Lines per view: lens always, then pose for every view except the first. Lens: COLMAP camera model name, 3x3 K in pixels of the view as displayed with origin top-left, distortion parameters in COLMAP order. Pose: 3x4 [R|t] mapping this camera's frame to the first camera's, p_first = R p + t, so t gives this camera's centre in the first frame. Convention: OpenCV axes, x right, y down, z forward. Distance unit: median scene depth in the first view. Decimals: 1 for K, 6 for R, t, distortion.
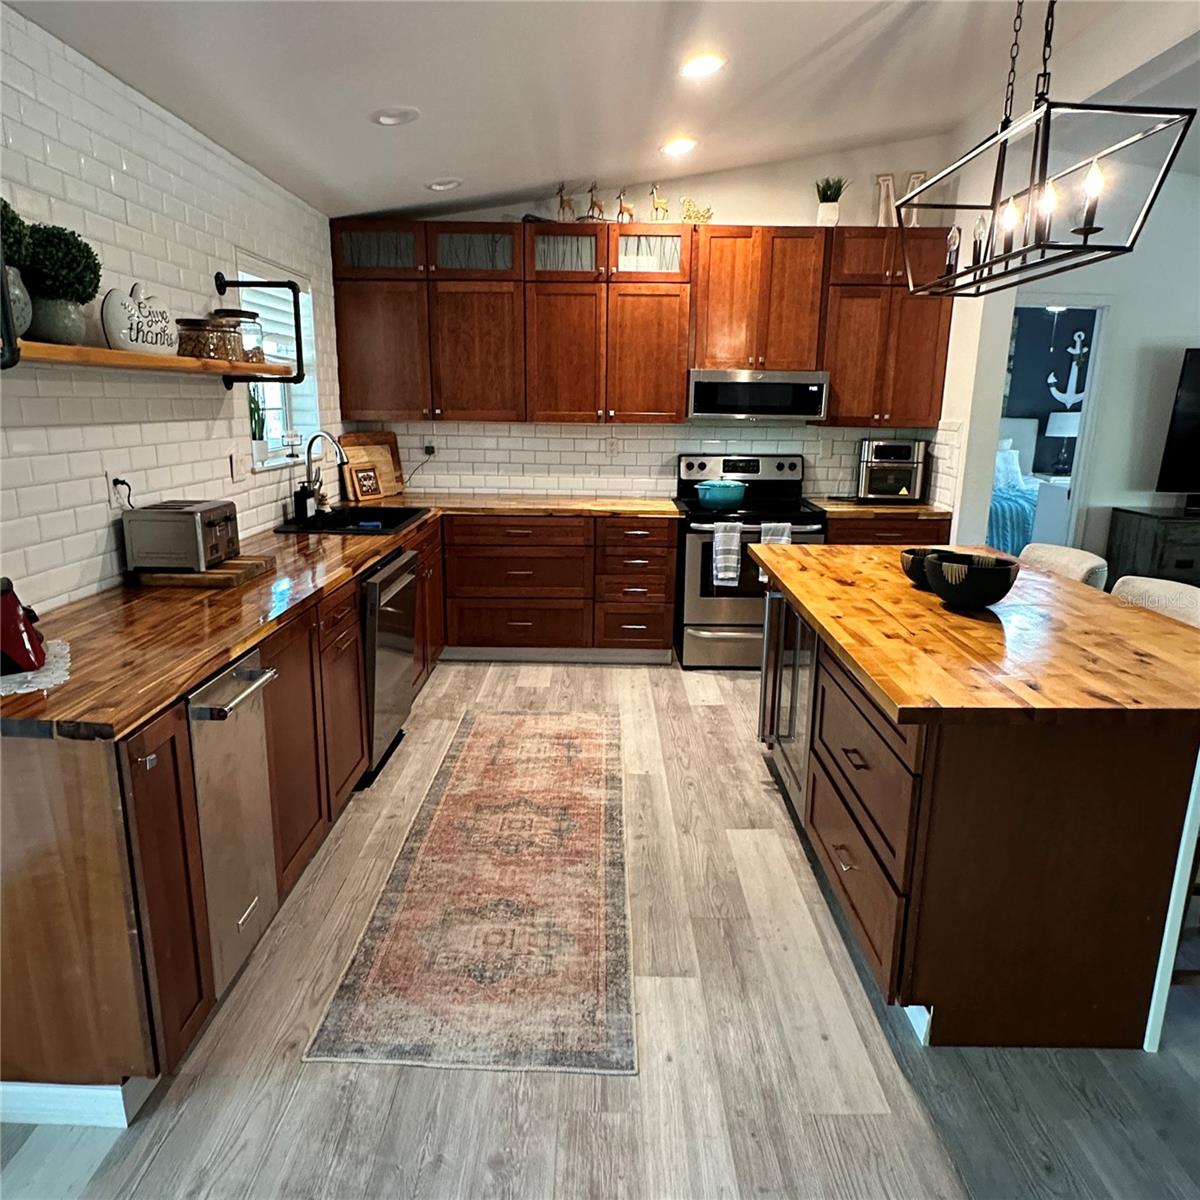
lens RADIAL K [[823.8, 0, 594.4], [0, 823.8, 595.8], [0, 0, 1]] dist [0.002986, -0.000064]
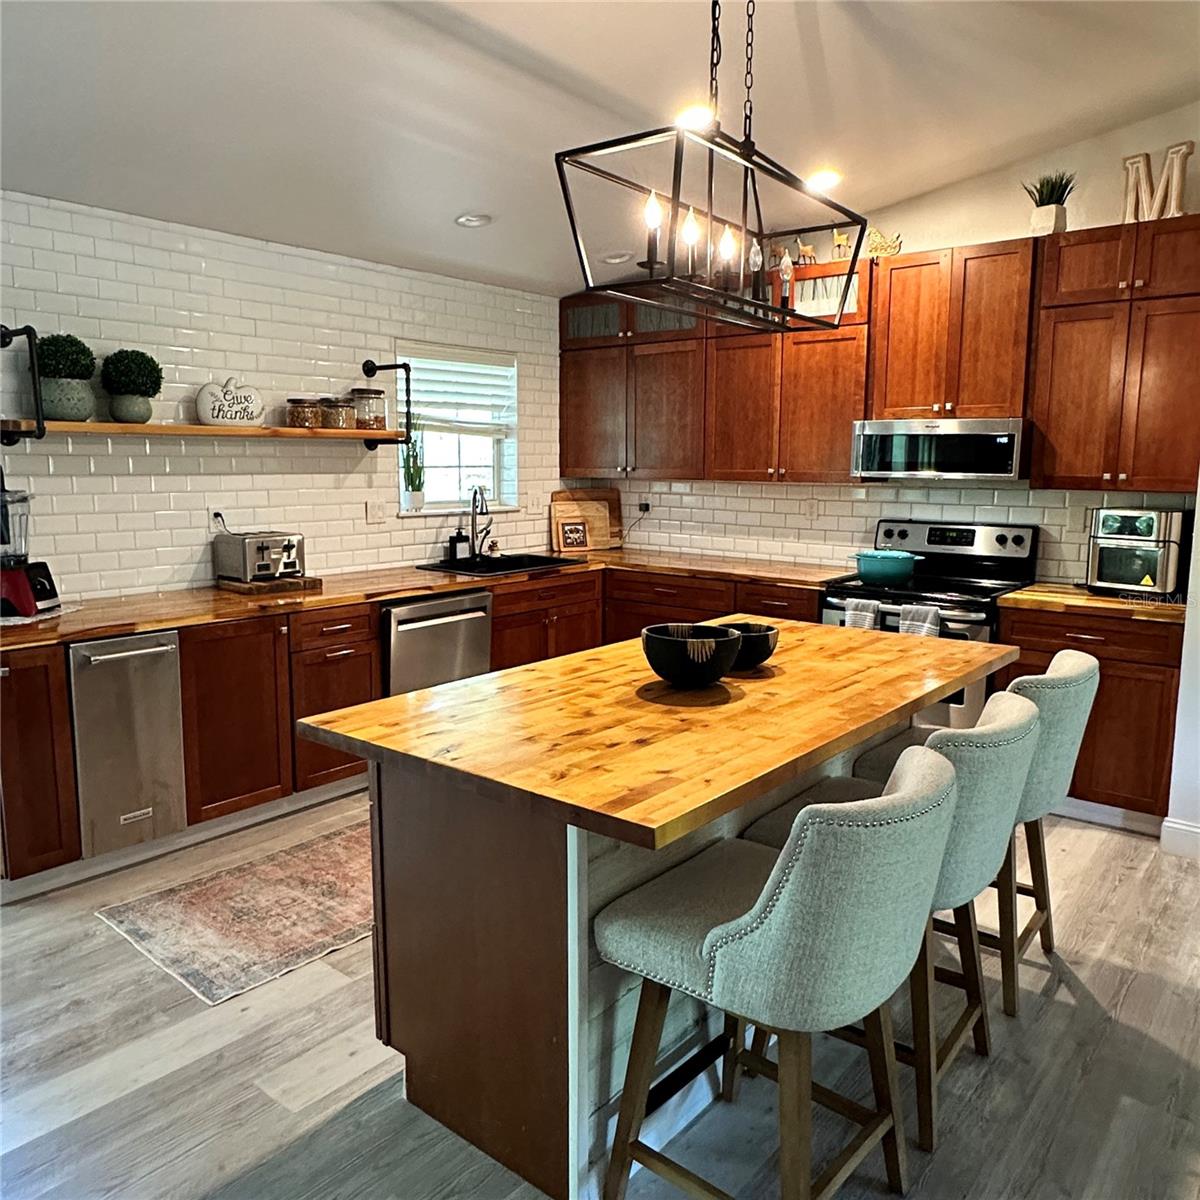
lens RADIAL K [[935.3, 0, 588.5], [0, 935.3, 601.7], [0, 0, 1]] dist [-0.007488, 0.005772]
pose [[0.774996, 0.088075, -0.625799, 0.527907], [-0.141954, 0.989197, -0.036577, -0.012175], [0.615817, 0.117181, 0.779126, 0.087681]]
